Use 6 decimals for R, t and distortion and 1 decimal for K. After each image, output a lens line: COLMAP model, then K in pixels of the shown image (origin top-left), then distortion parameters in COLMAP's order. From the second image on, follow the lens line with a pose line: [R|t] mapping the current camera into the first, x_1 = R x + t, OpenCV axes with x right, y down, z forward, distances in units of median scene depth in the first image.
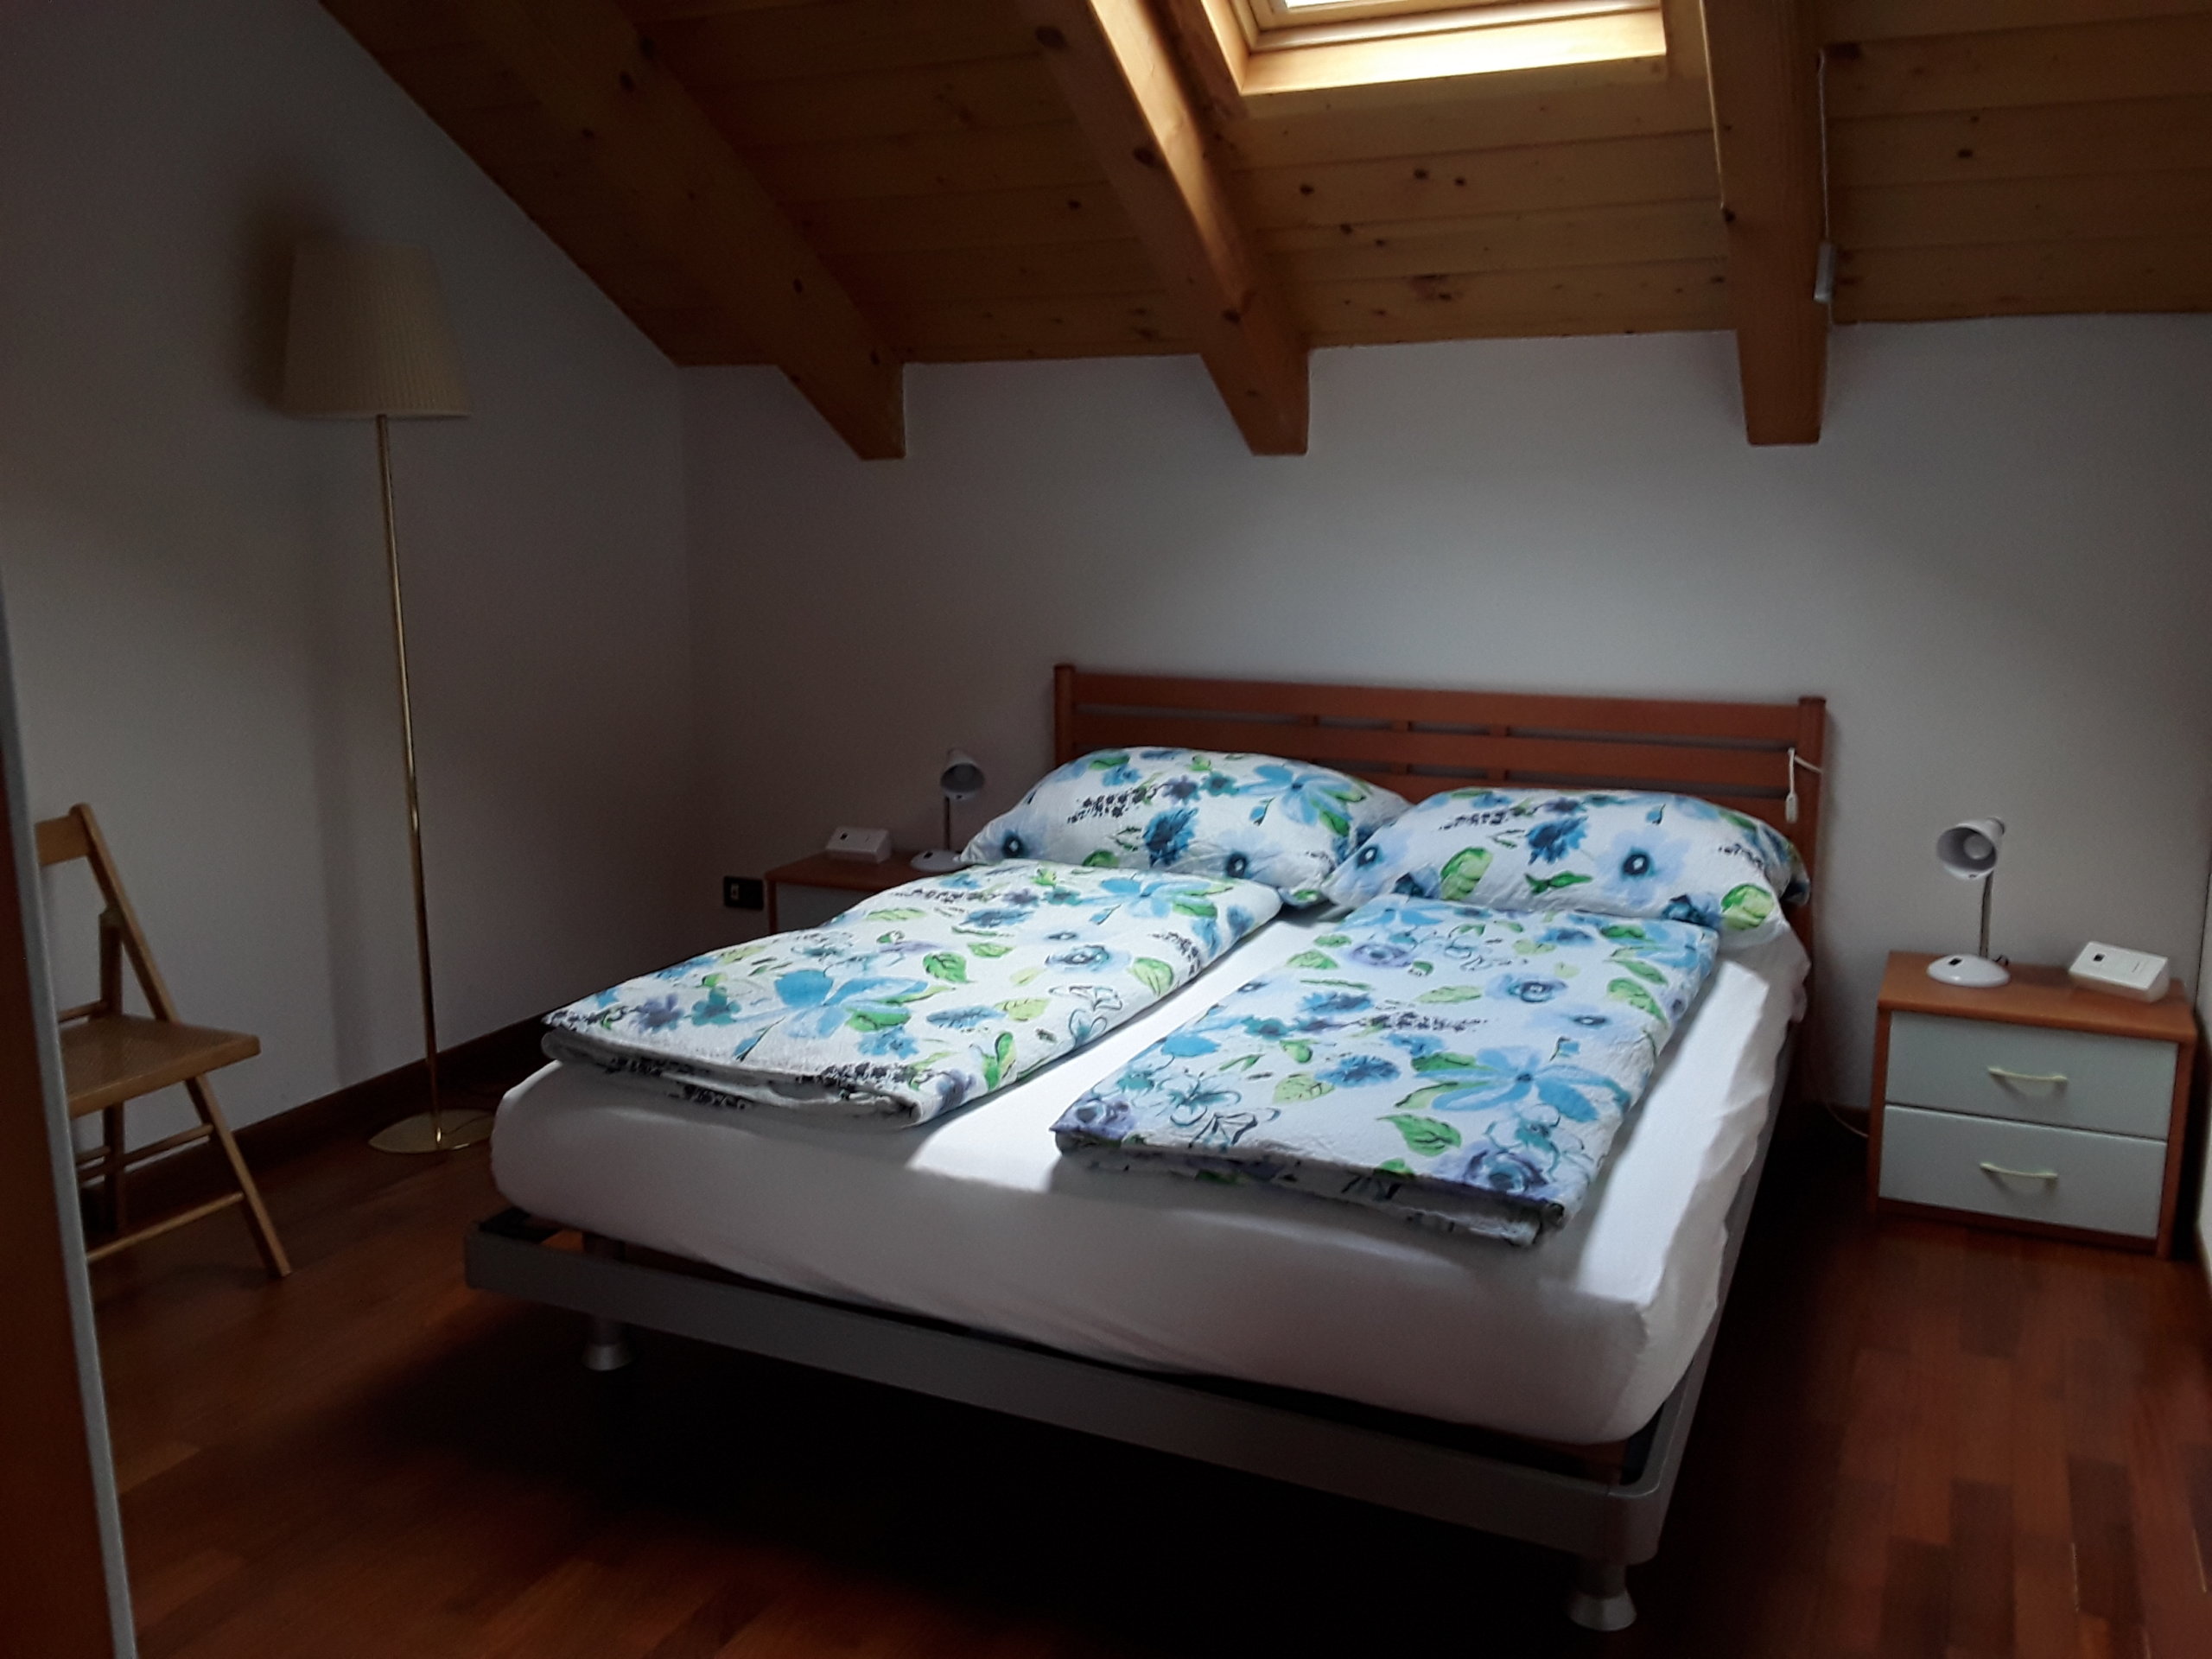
lens RADIAL K [[1784.6, 0, 1118.7], [0, 1784.6, 798.6], [0, 0, 1]] dist [0.162598, -0.309777]
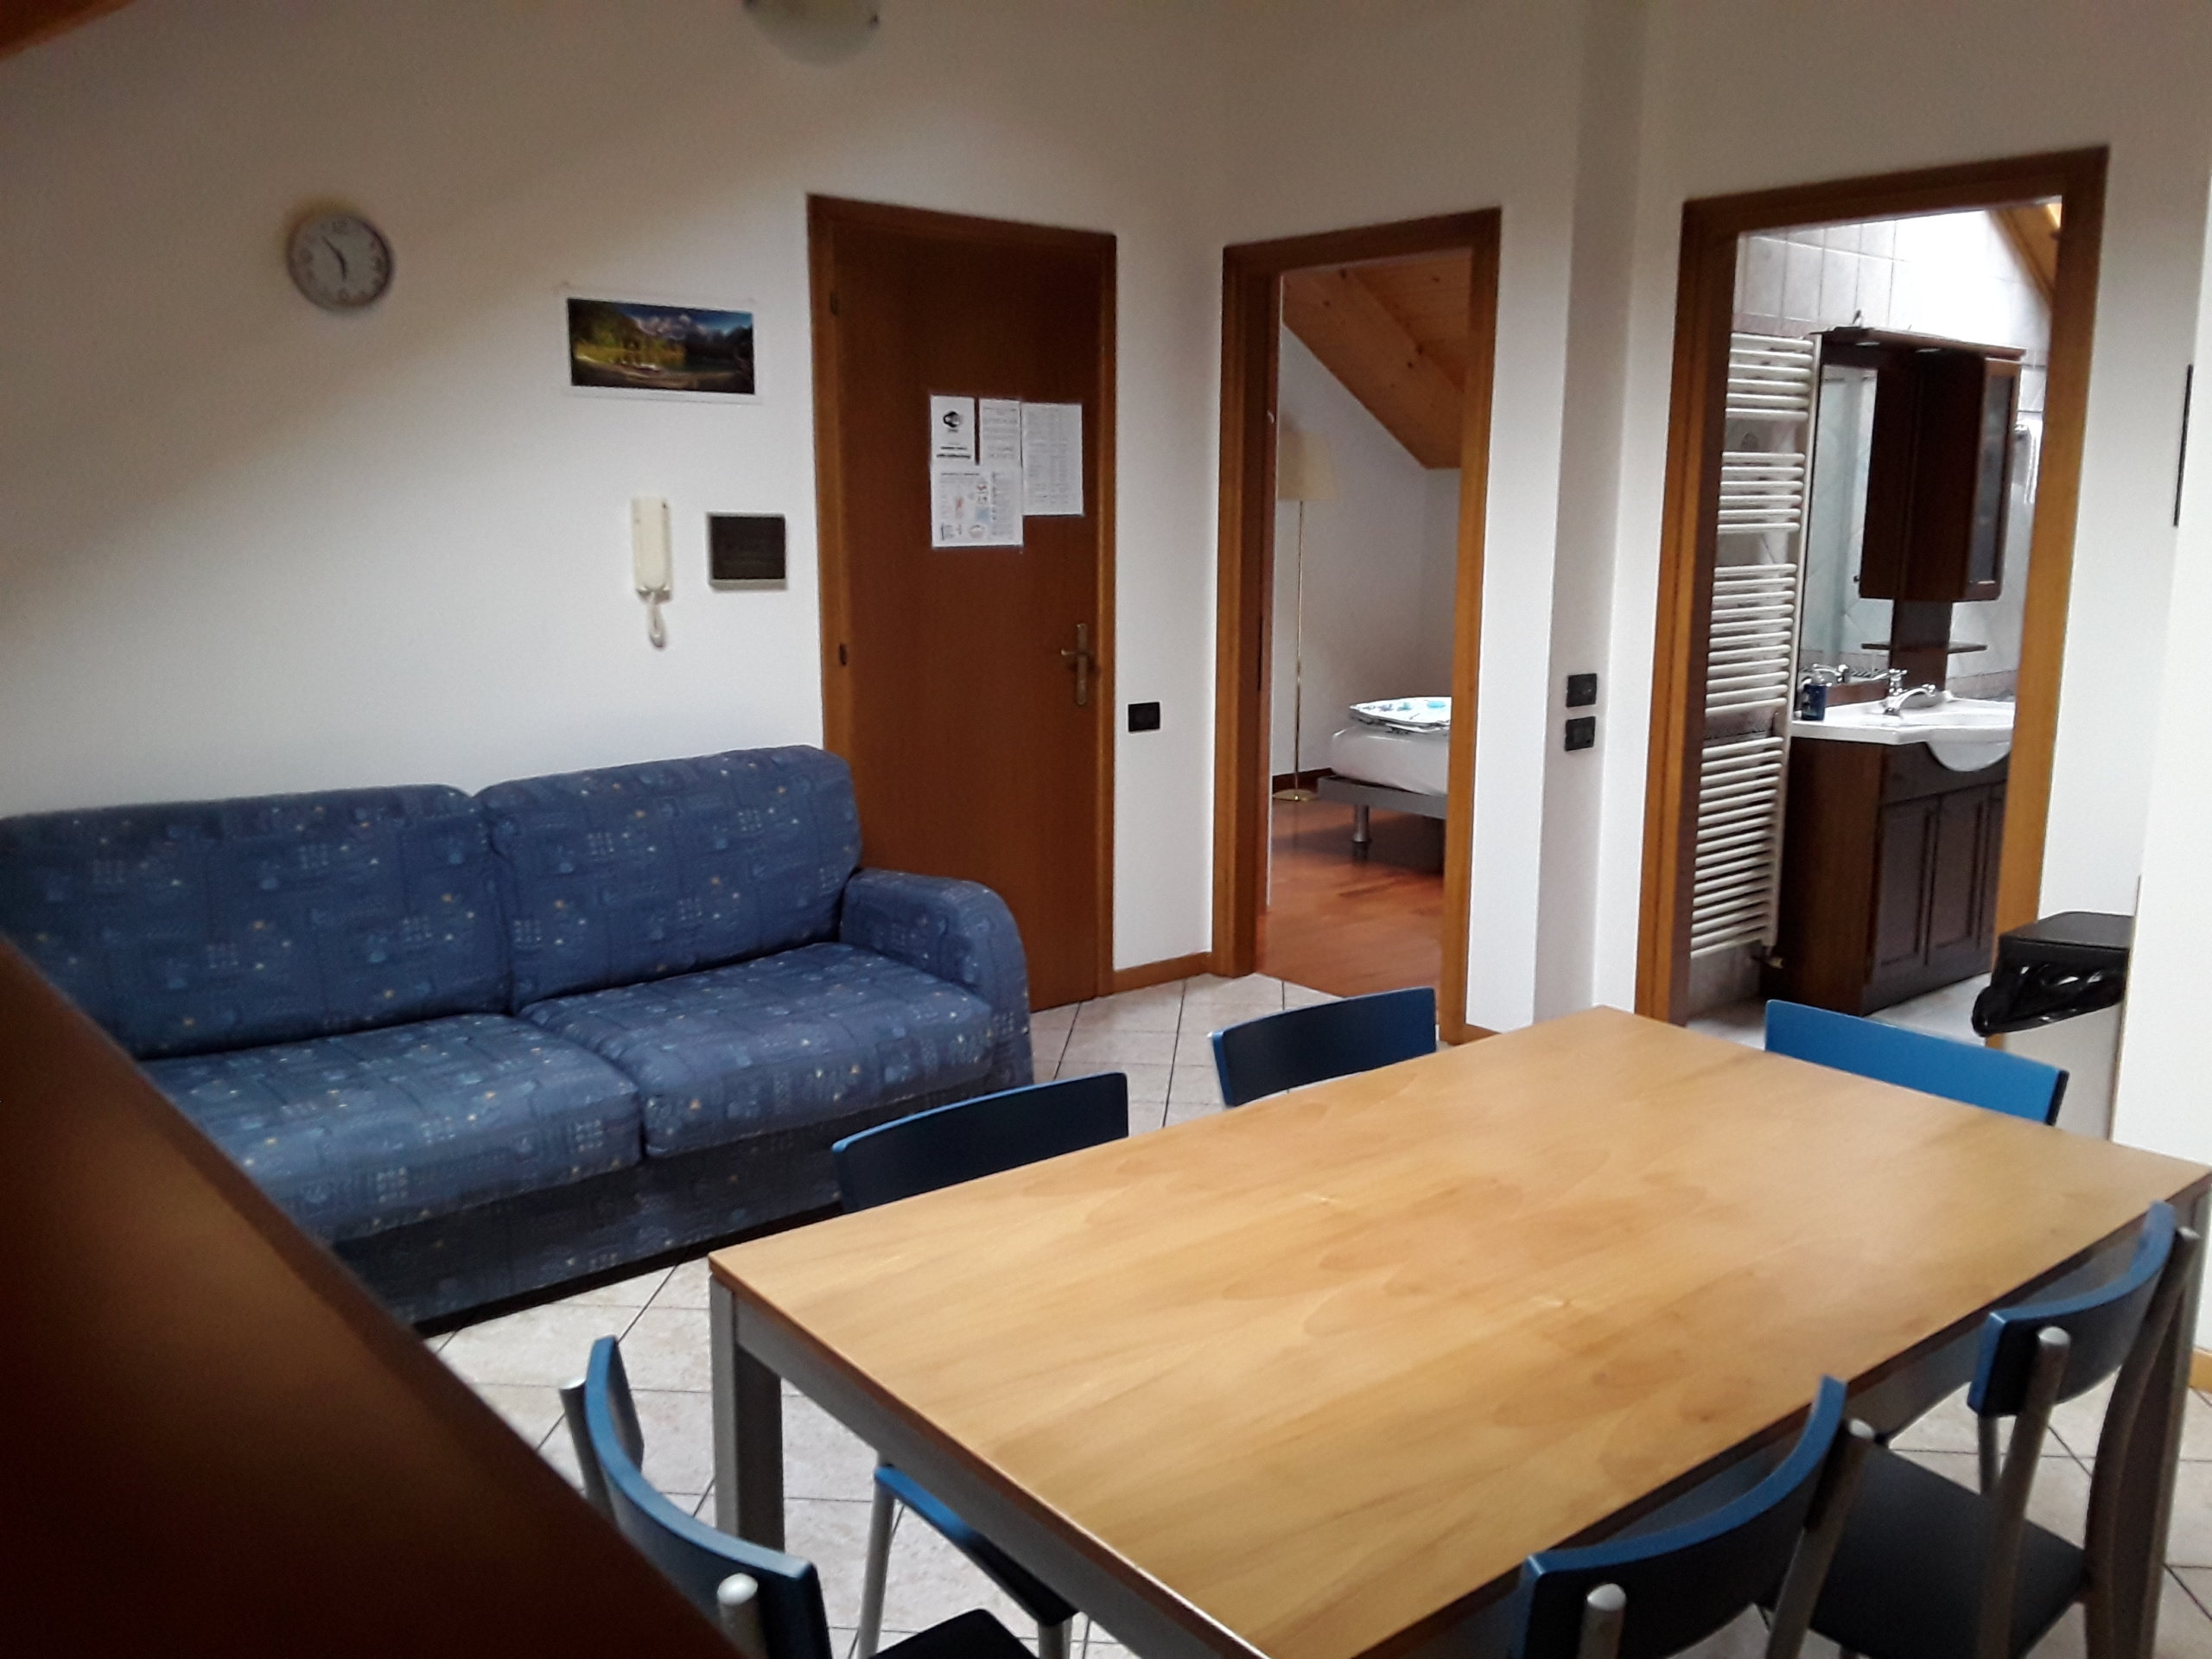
lens RADIAL K [[1784.6, 0, 1118.7], [0, 1784.6, 798.6], [0, 0, 1]] dist [0.162598, -0.309777]
pose [[0.908974, 0.073194, -0.410376, 0.419324], [-0.075726, 0.997077, 0.010106, 0.200007], [0.409916, 0.021890, 0.911860, -1.384938]]
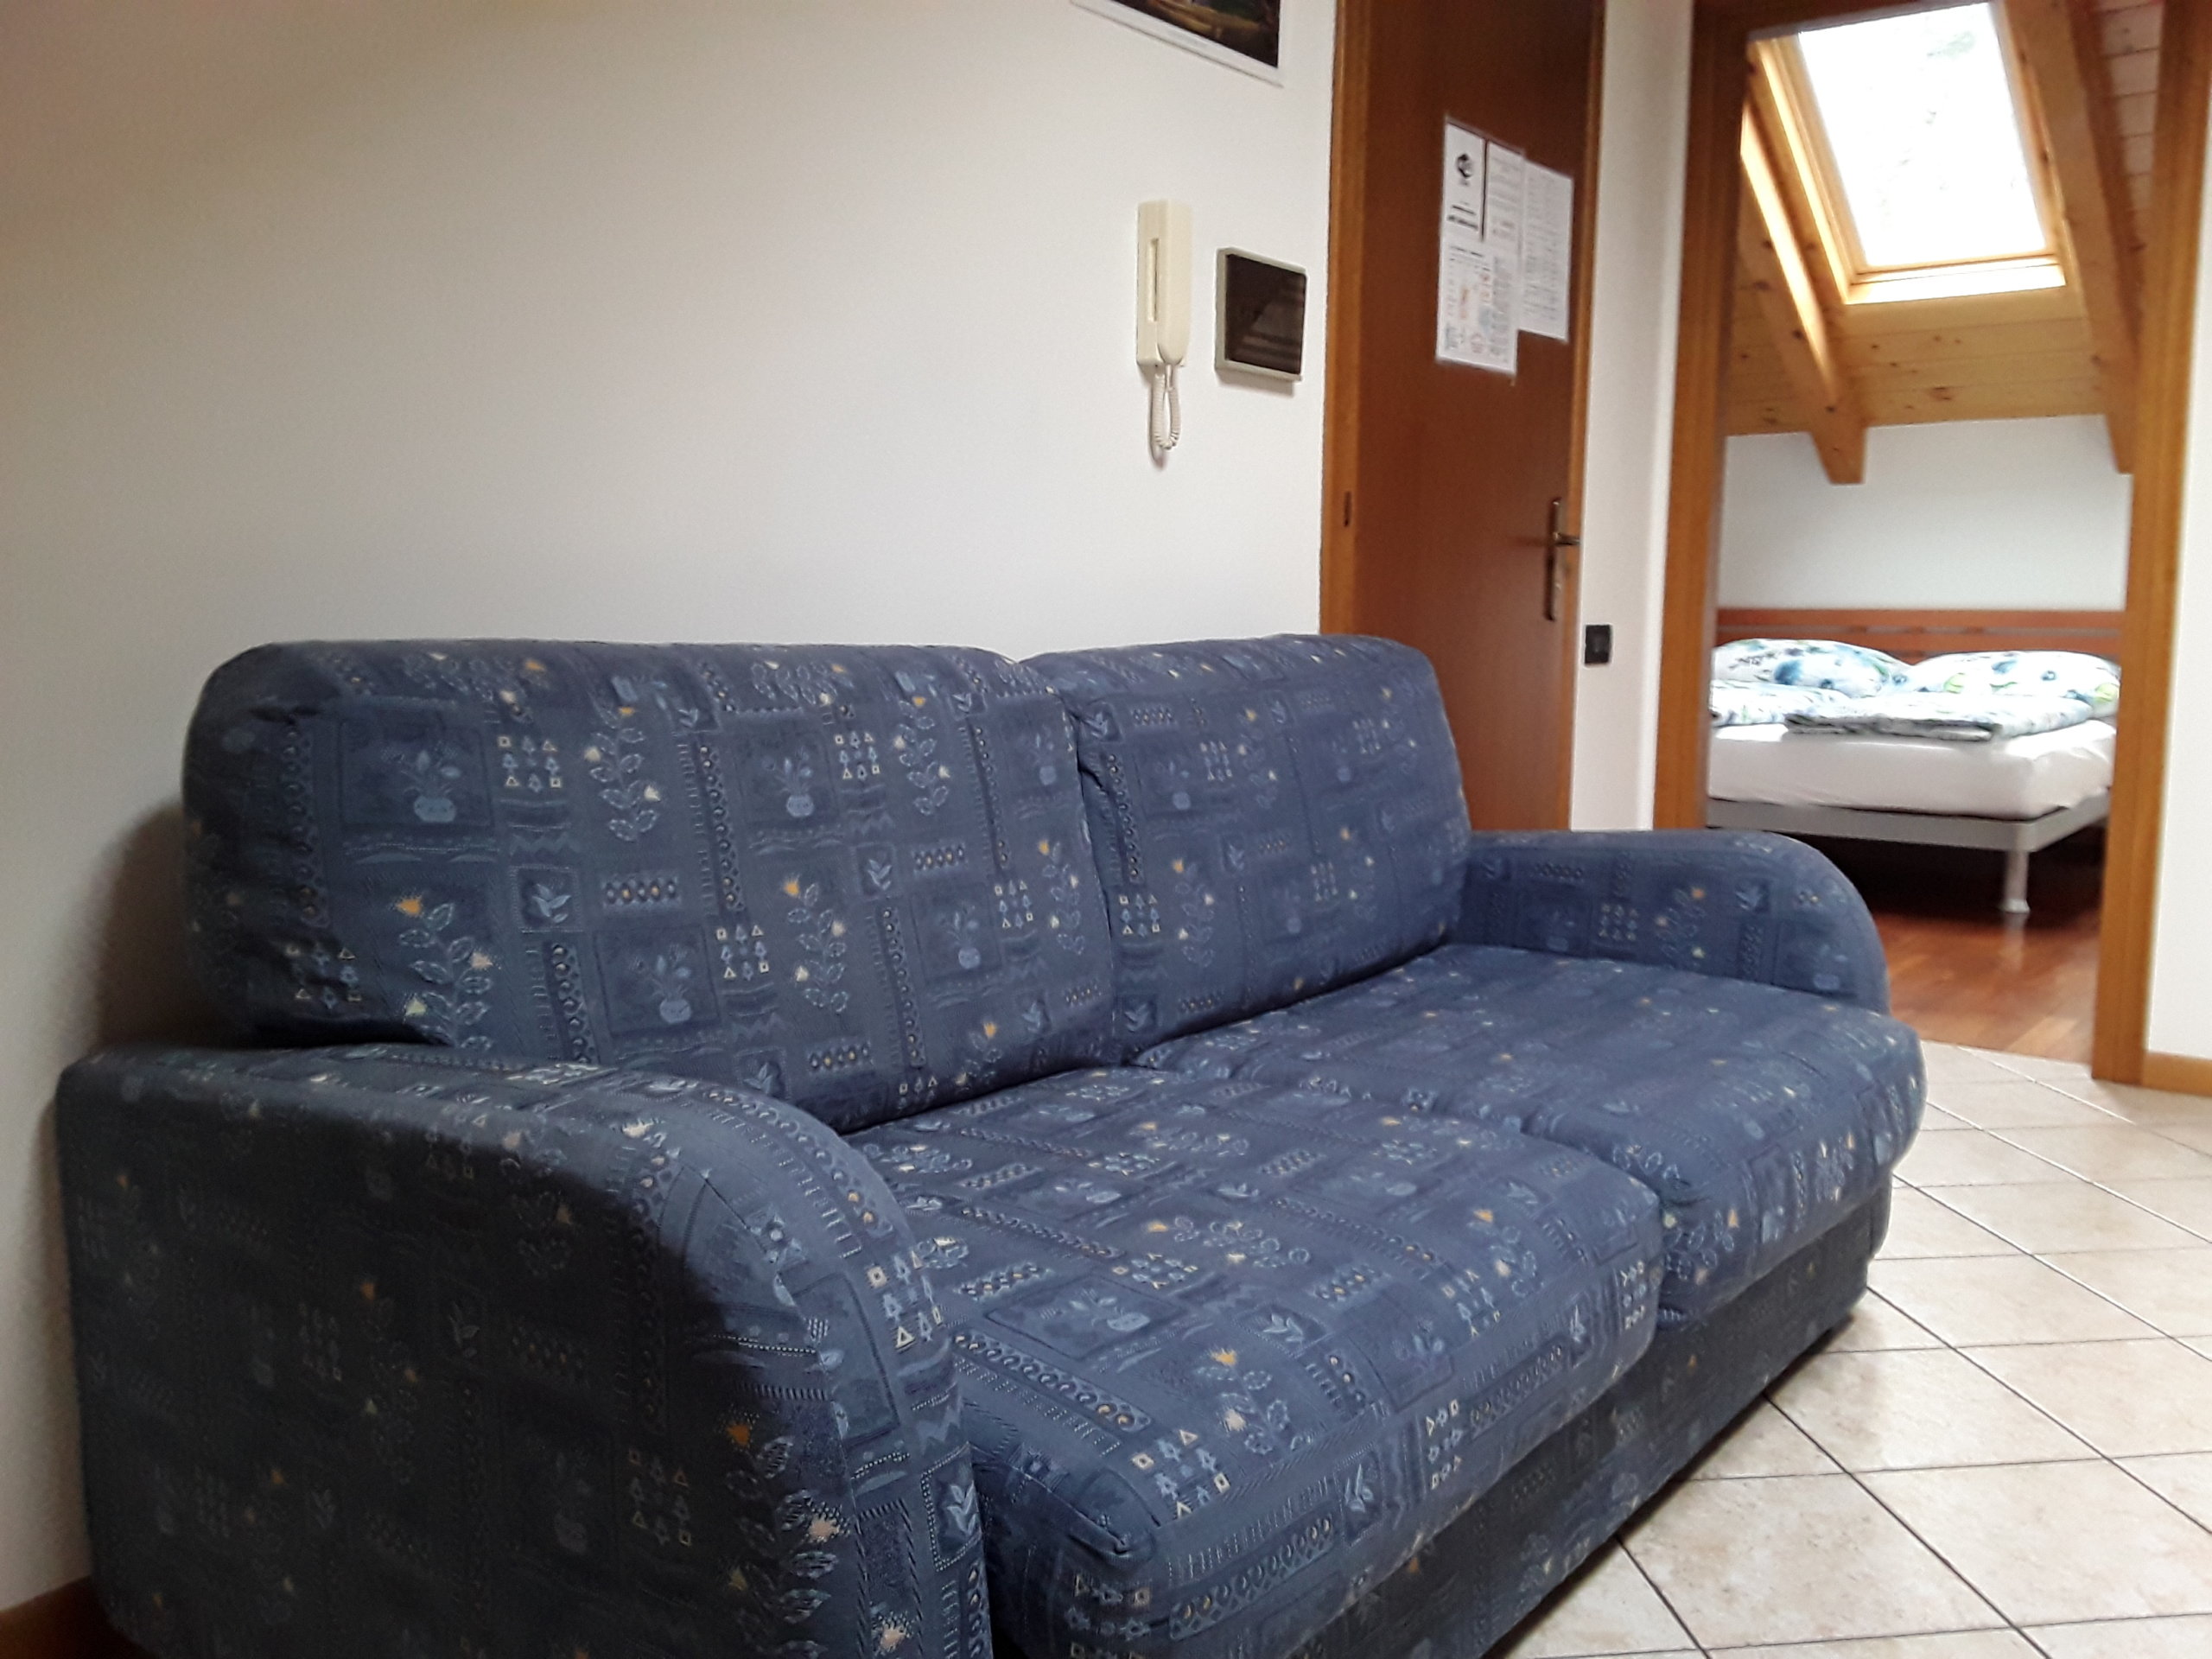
lens RADIAL K [[1784.6, 0, 1118.7], [0, 1784.6, 798.6], [0, 0, 1]] dist [0.162598, -0.309777]
pose [[0.974497, 0.032100, -0.222094, -0.244993], [-0.046578, 0.997096, -0.060257, 0.319035], [0.219515, 0.069065, 0.973161, -1.098182]]
